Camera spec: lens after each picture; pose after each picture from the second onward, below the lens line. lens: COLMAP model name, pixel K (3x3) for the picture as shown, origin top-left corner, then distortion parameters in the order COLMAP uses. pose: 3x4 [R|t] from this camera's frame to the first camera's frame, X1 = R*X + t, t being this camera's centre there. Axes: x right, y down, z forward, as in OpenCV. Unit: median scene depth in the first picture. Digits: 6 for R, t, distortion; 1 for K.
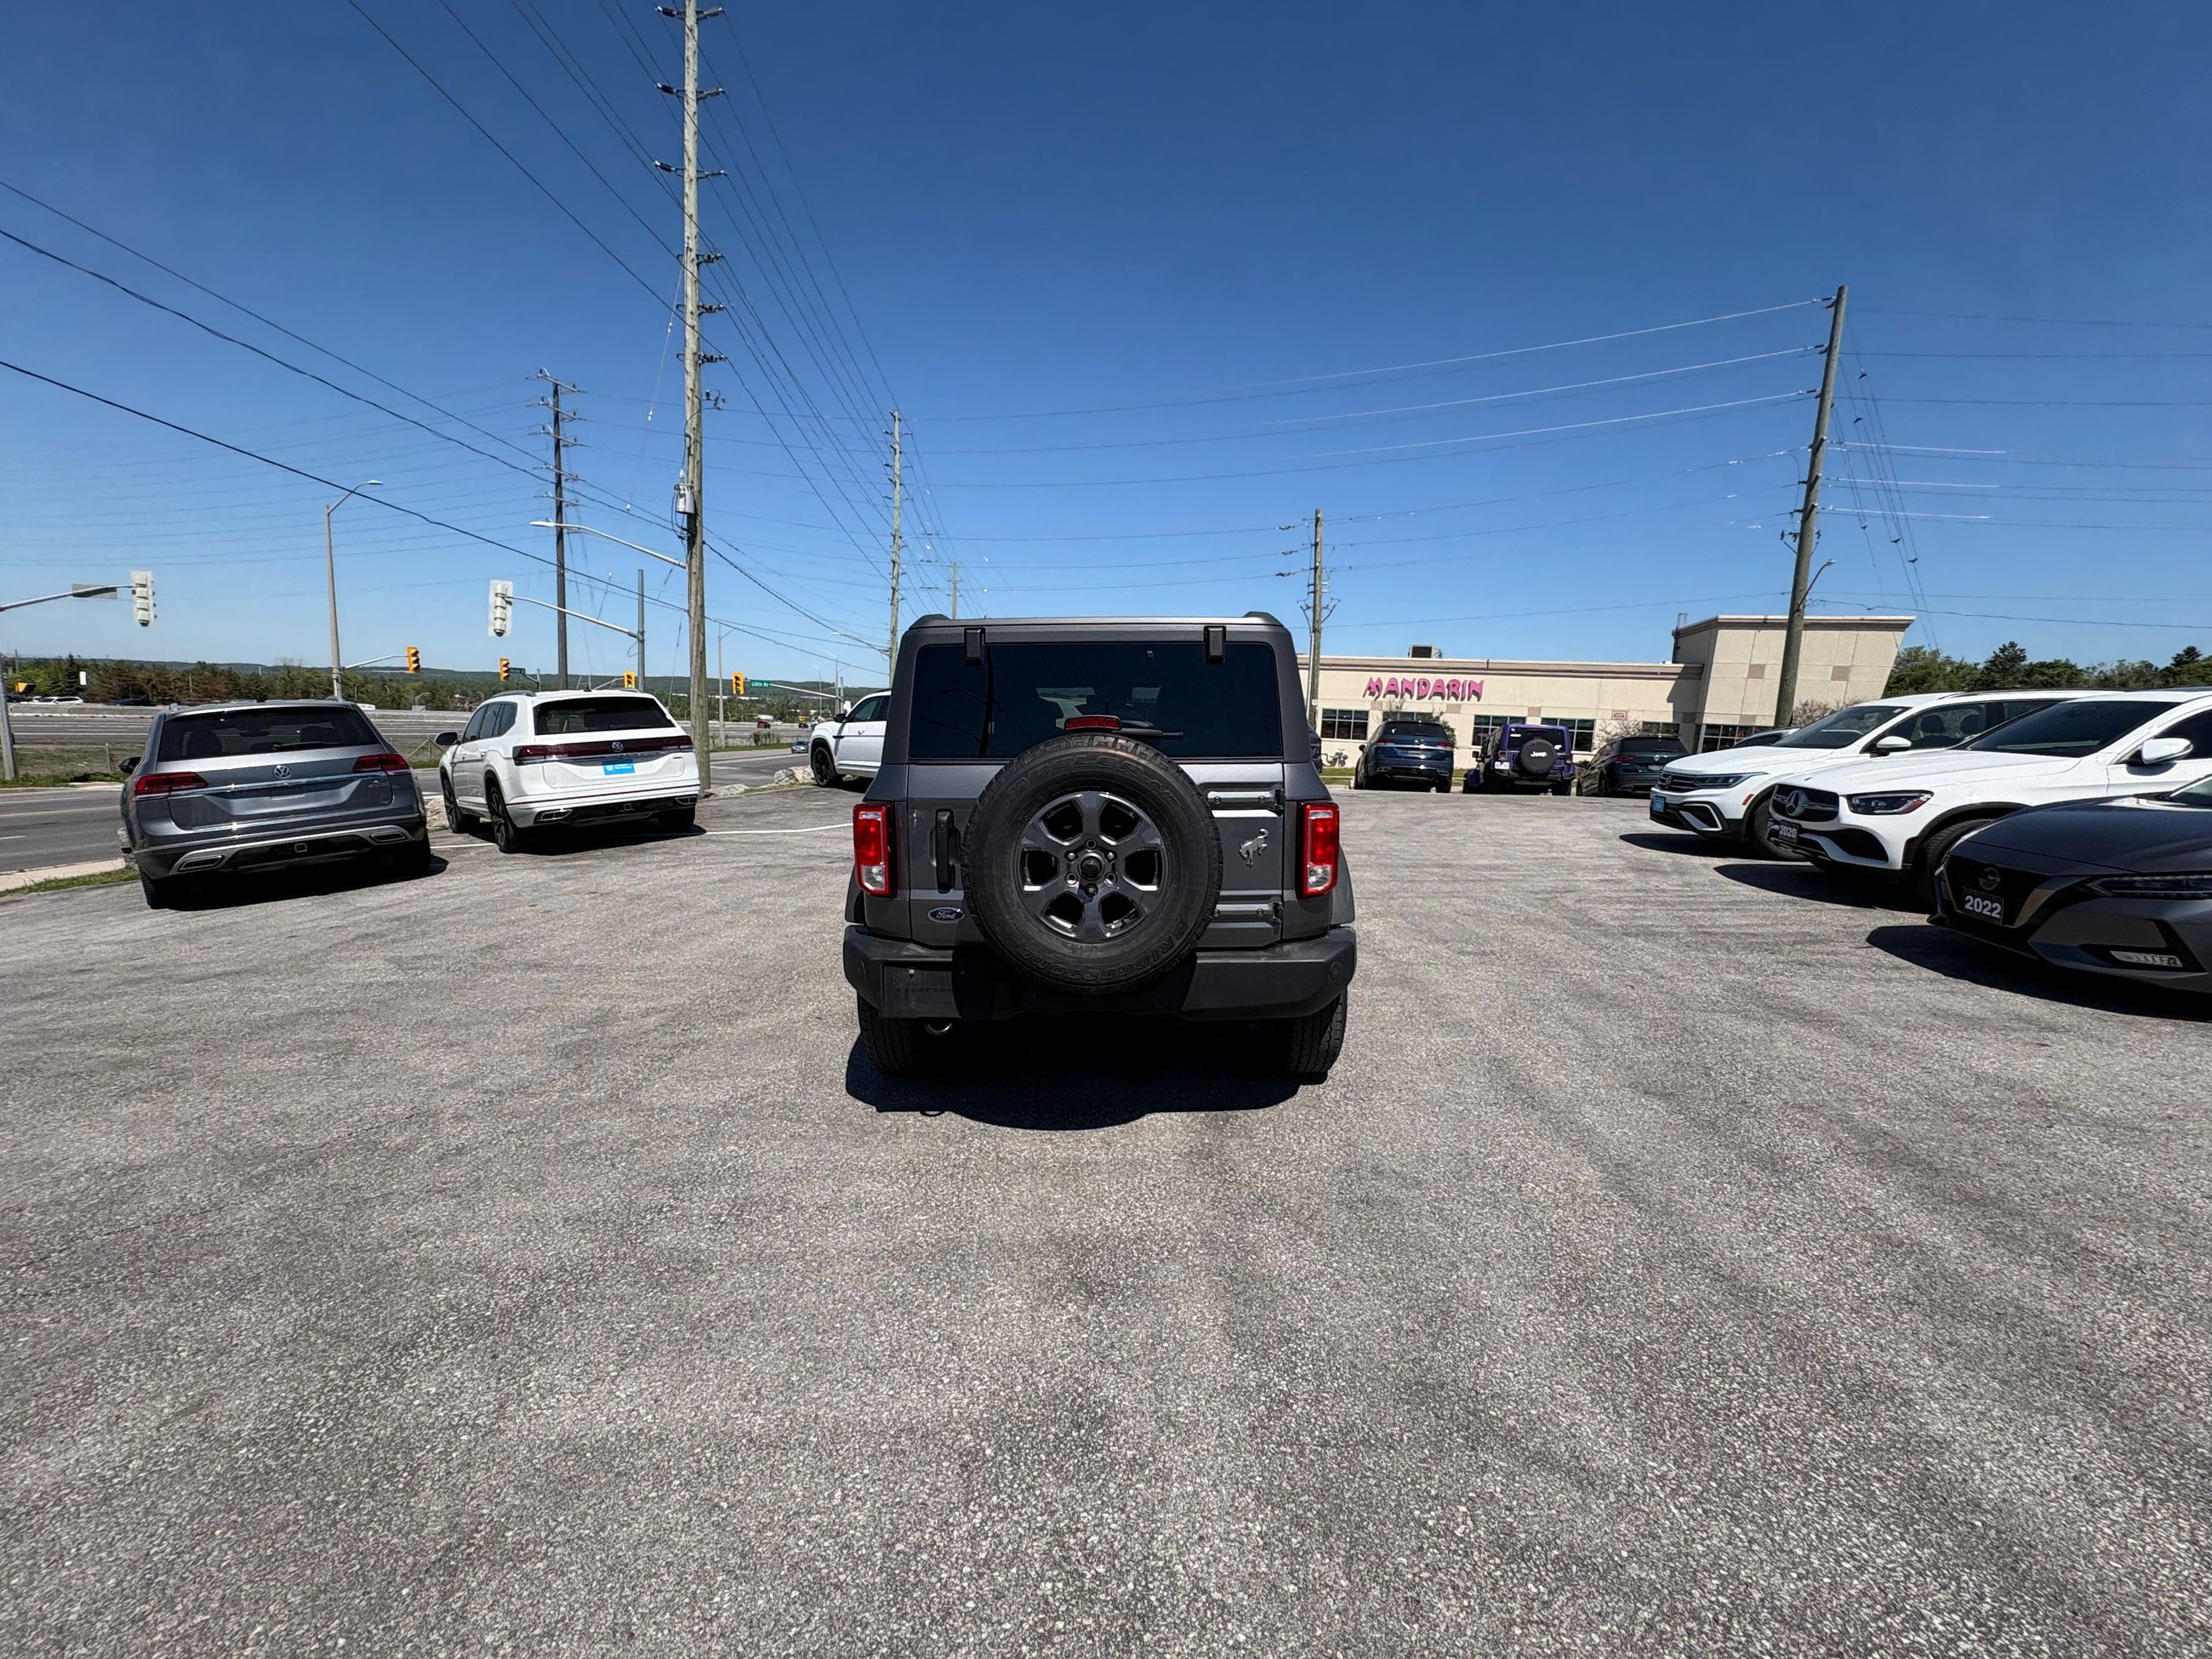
lens RADIAL K [[880.8, 0, 1105.9], [0, 880.8, 828.1], [0, 0, 1]] dist [-0.000154, 0.000622]
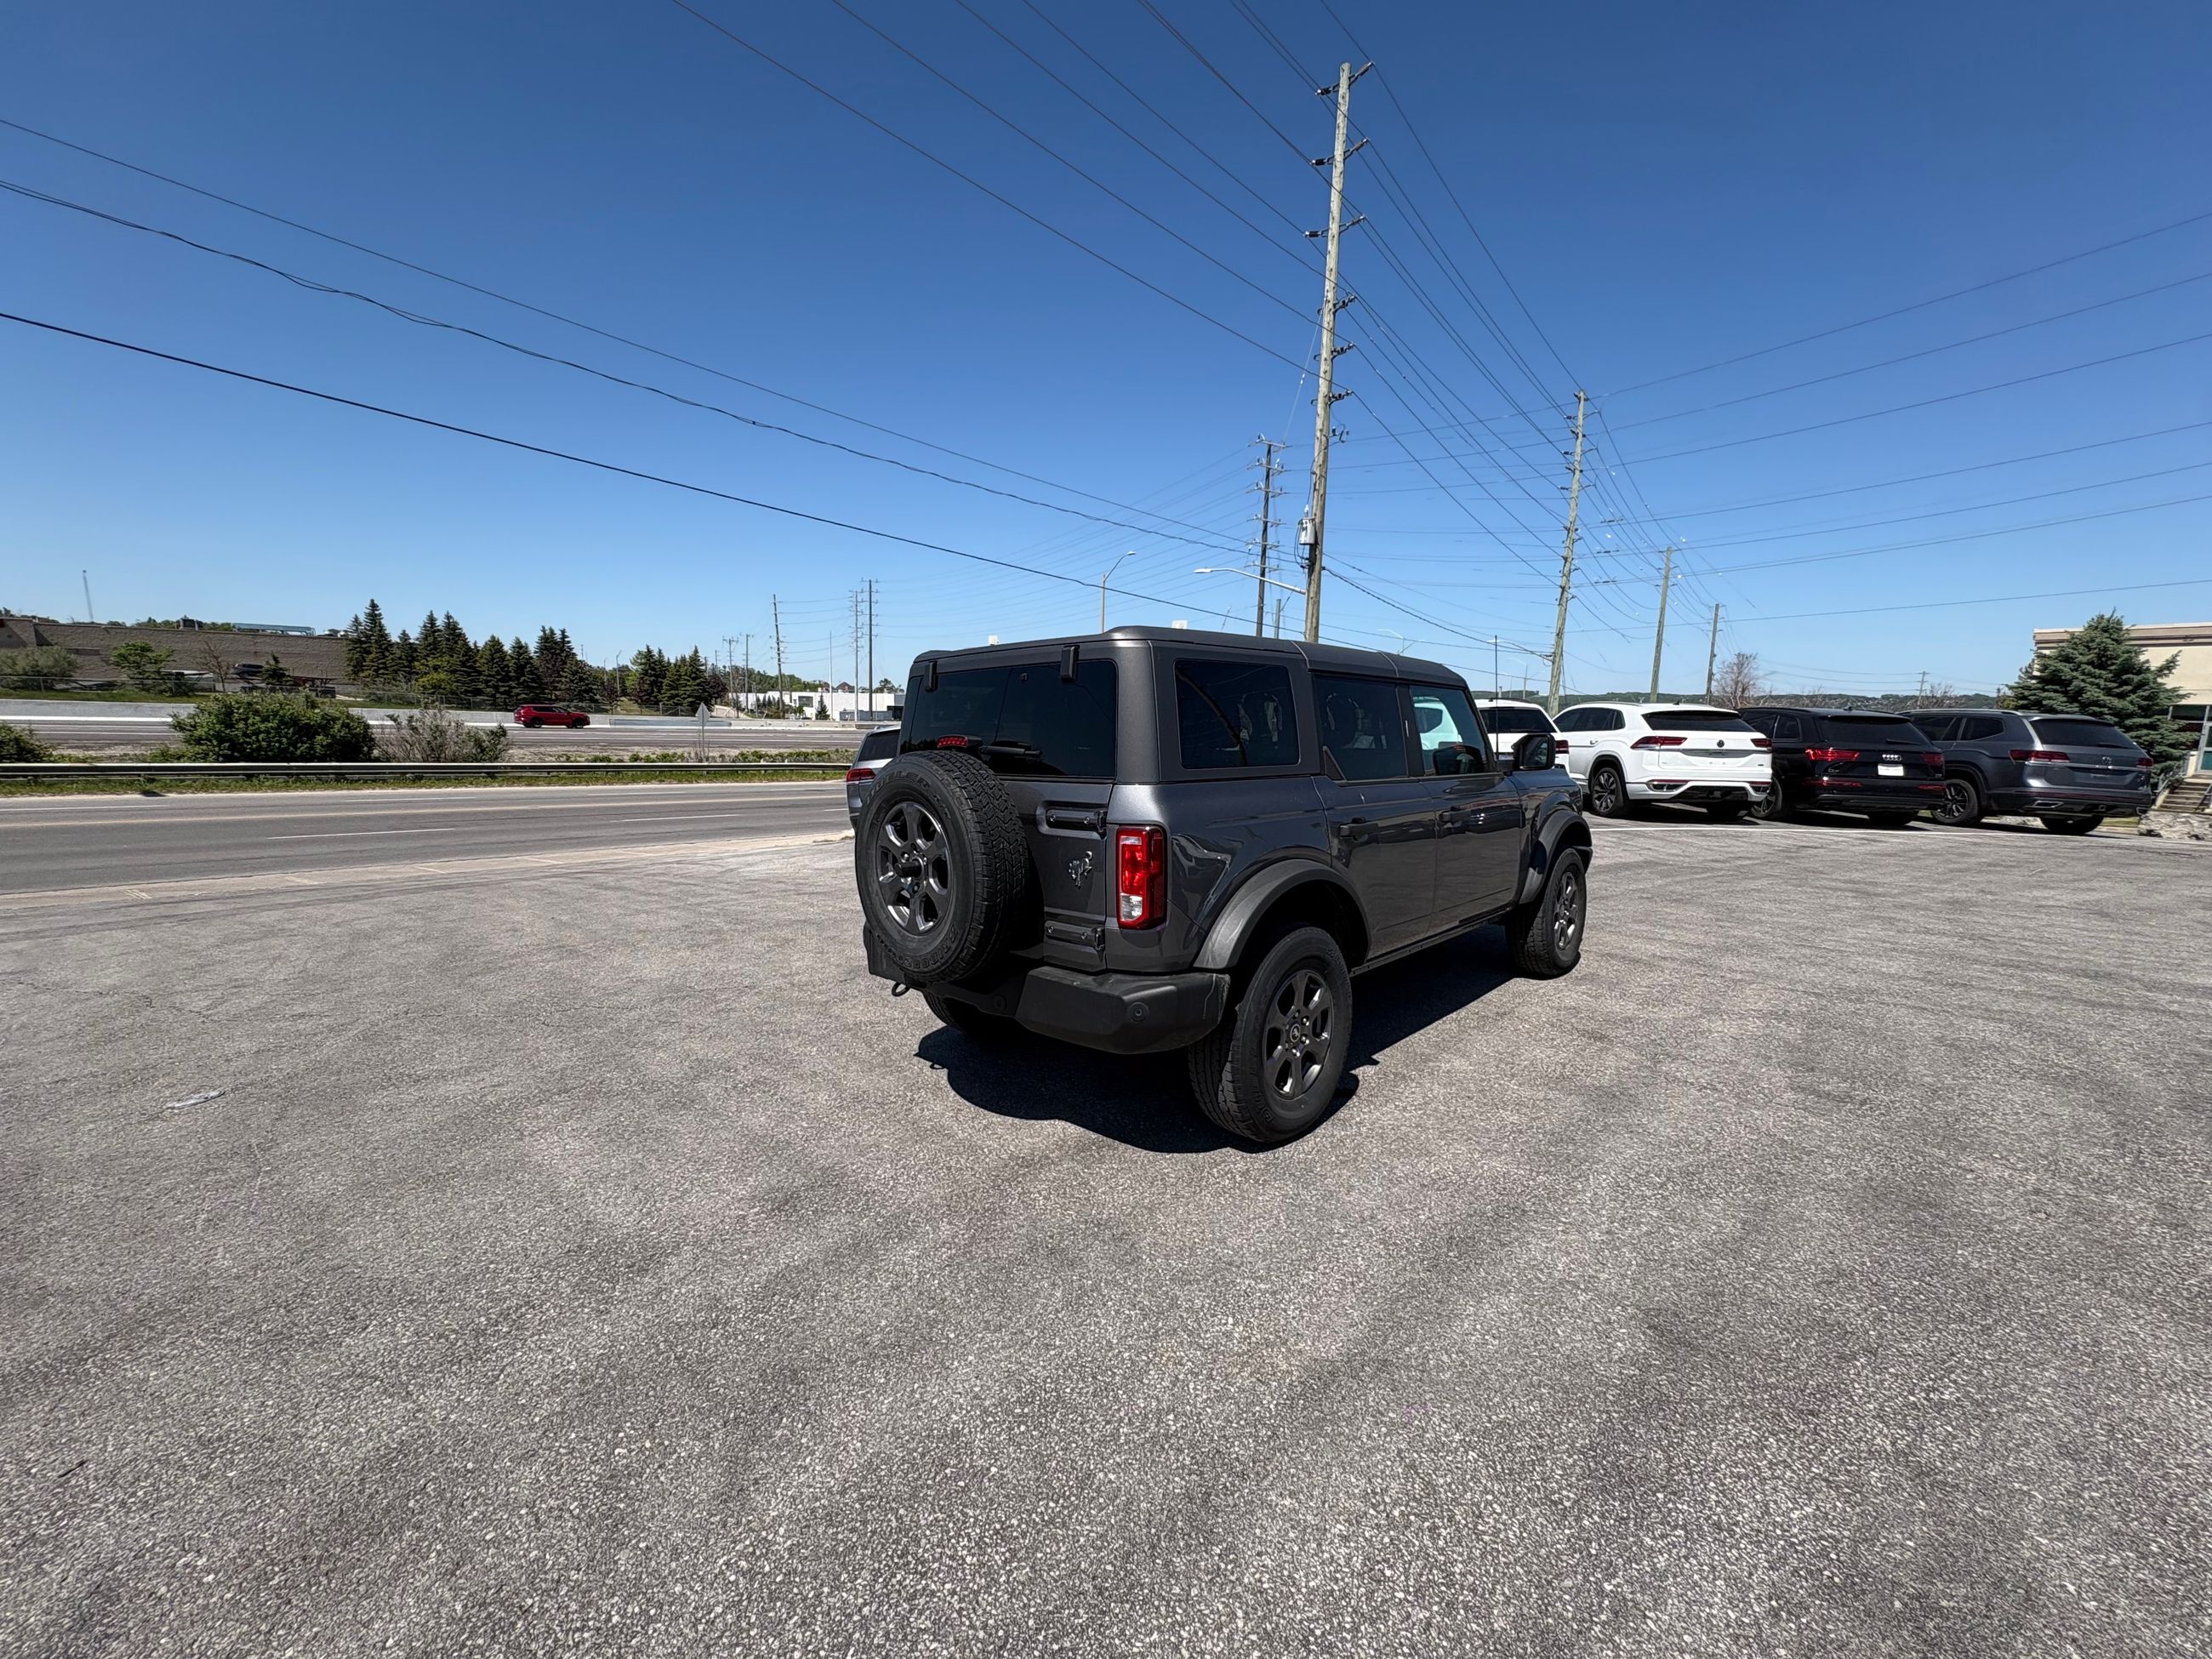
lens RADIAL K [[880.8, 0, 1101.6], [0, 880.8, 827.5], [0, 0, 1]] dist [-0.000154, 0.000622]
pose [[0.729587, 0.068628, -0.680436, 0.111336], [-0.077602, 0.996834, 0.017333, -0.005470], [0.679471, 0.040157, 0.732603, 0.038986]]
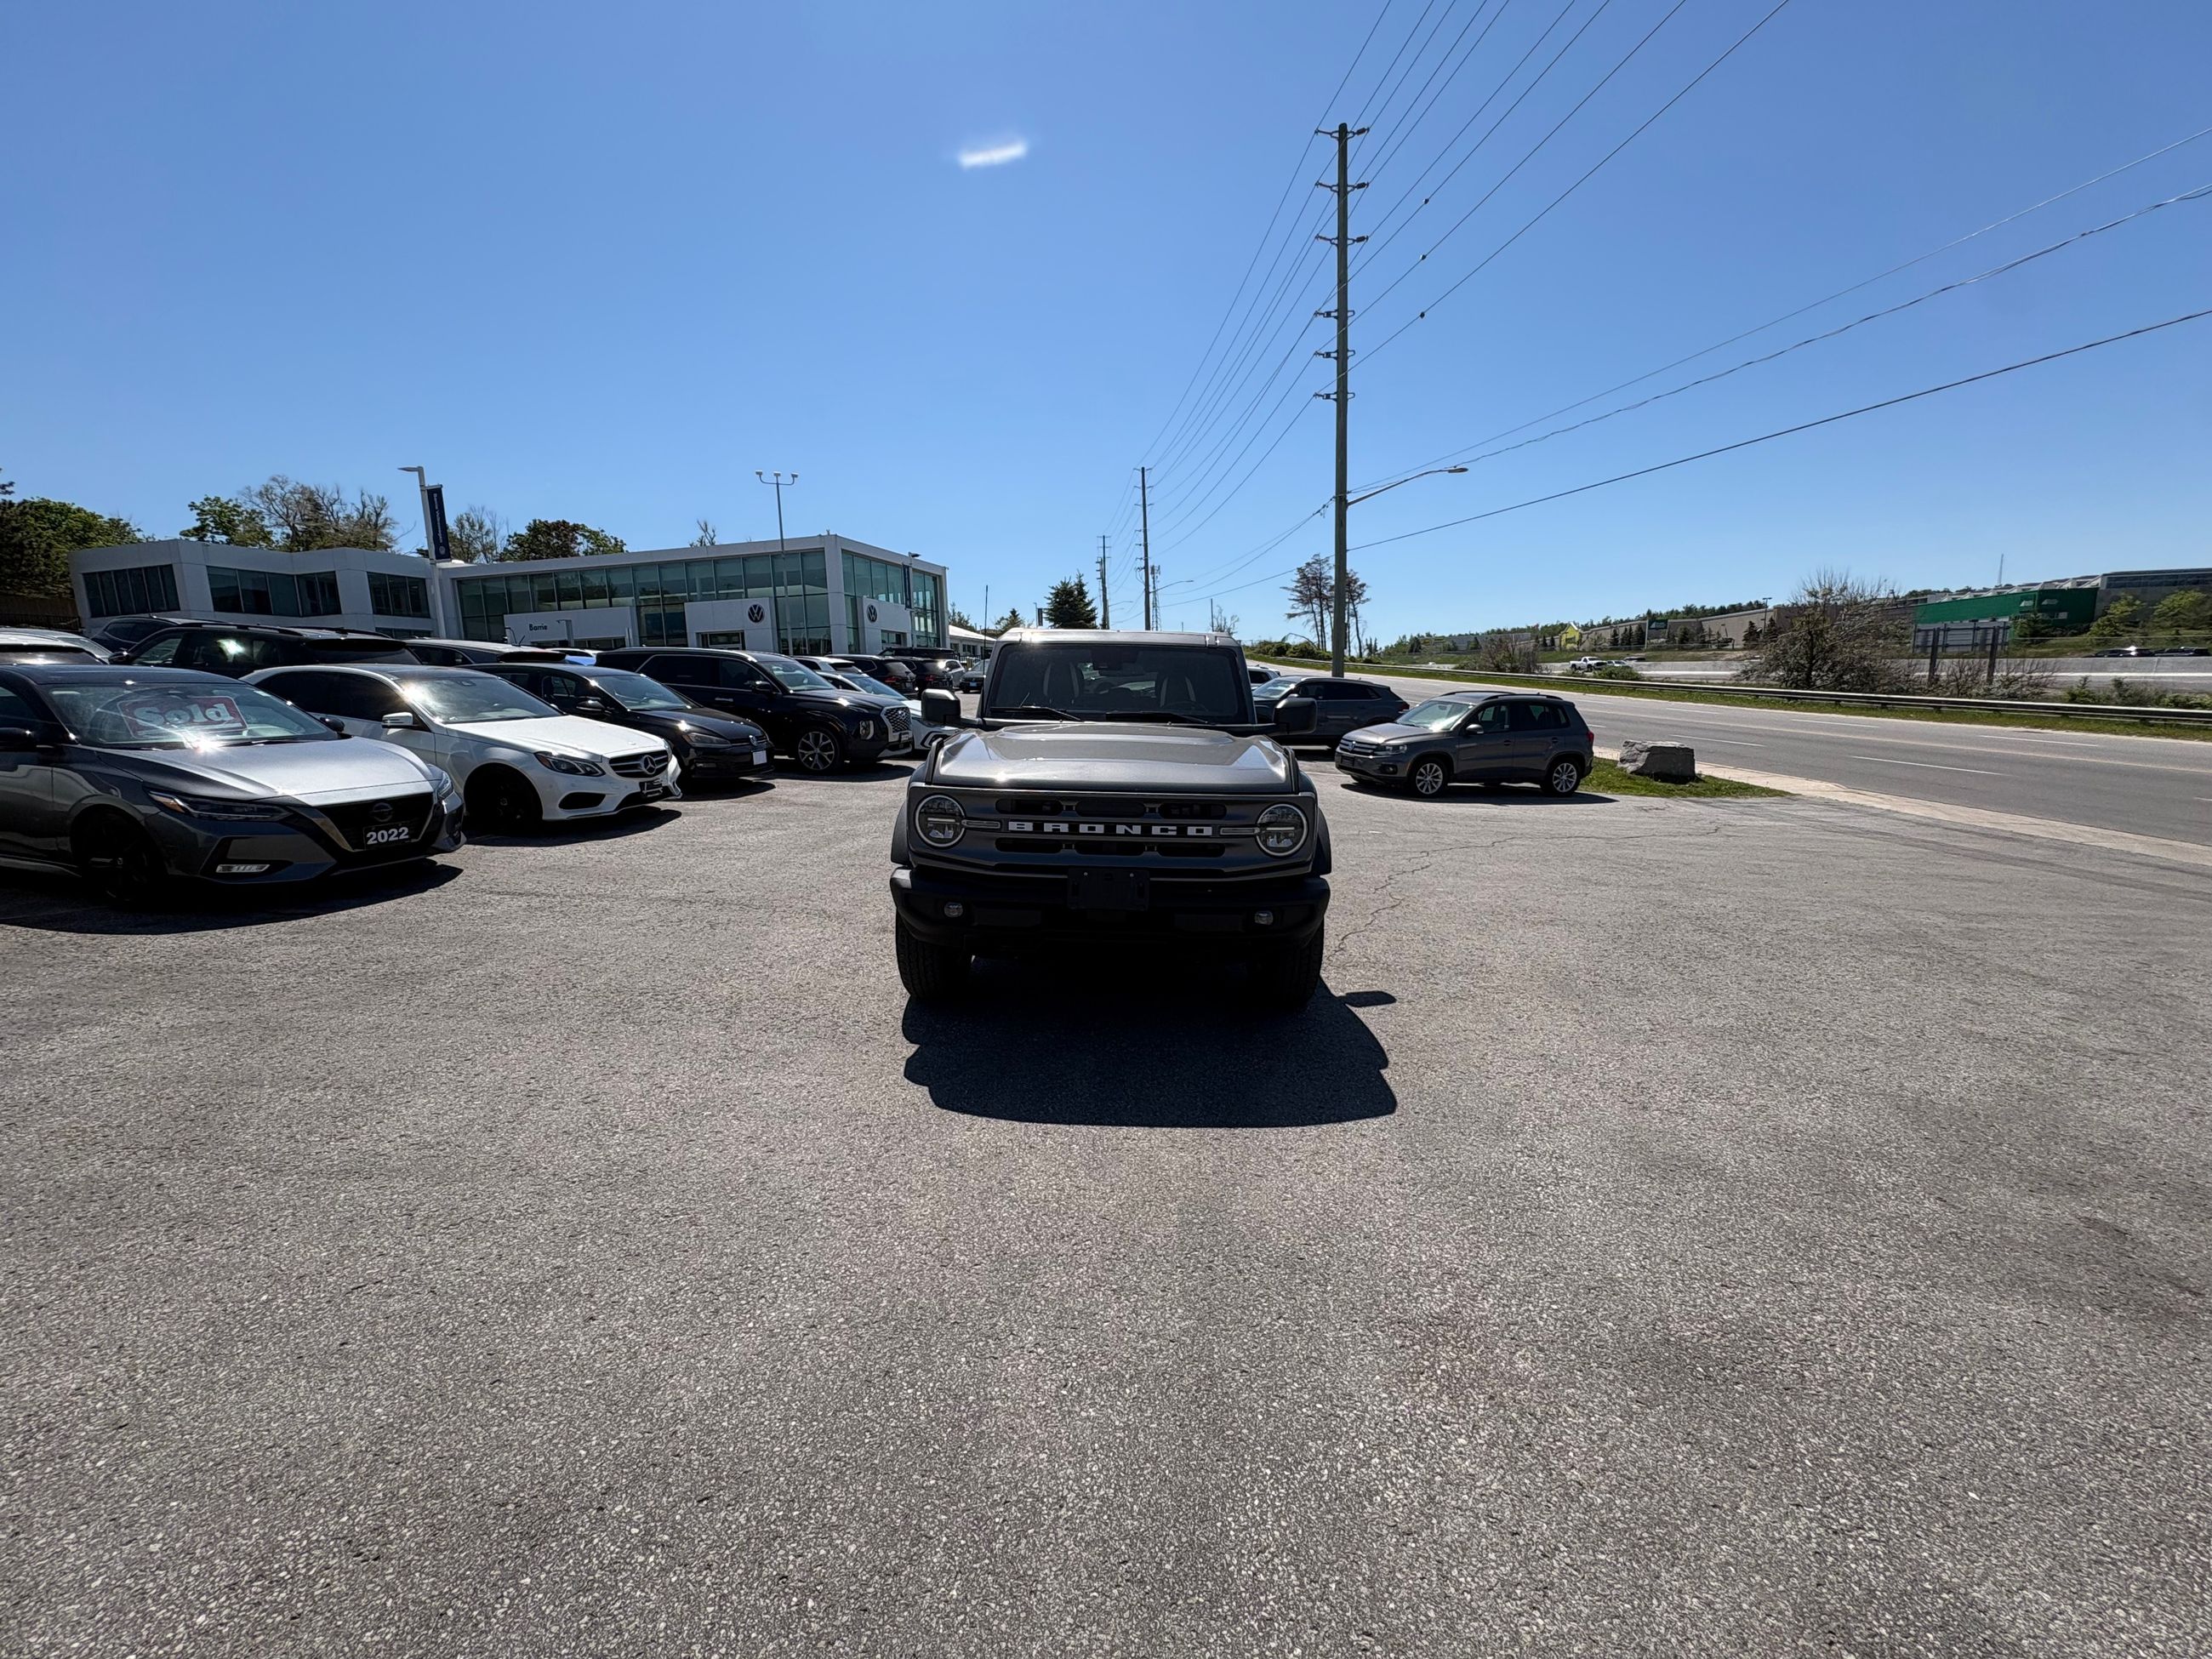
lens RADIAL K [[880.8, 0, 1103.9], [0, 880.8, 832.8], [0, 0, 1]] dist [-0.000154, 0.000622]
pose [[-0.999867, -0.015480, -0.005074, 0.005428], [-0.016285, 0.957840, 0.286839, -0.060224], [0.000420, 0.286884, -0.957965, 0.471562]]
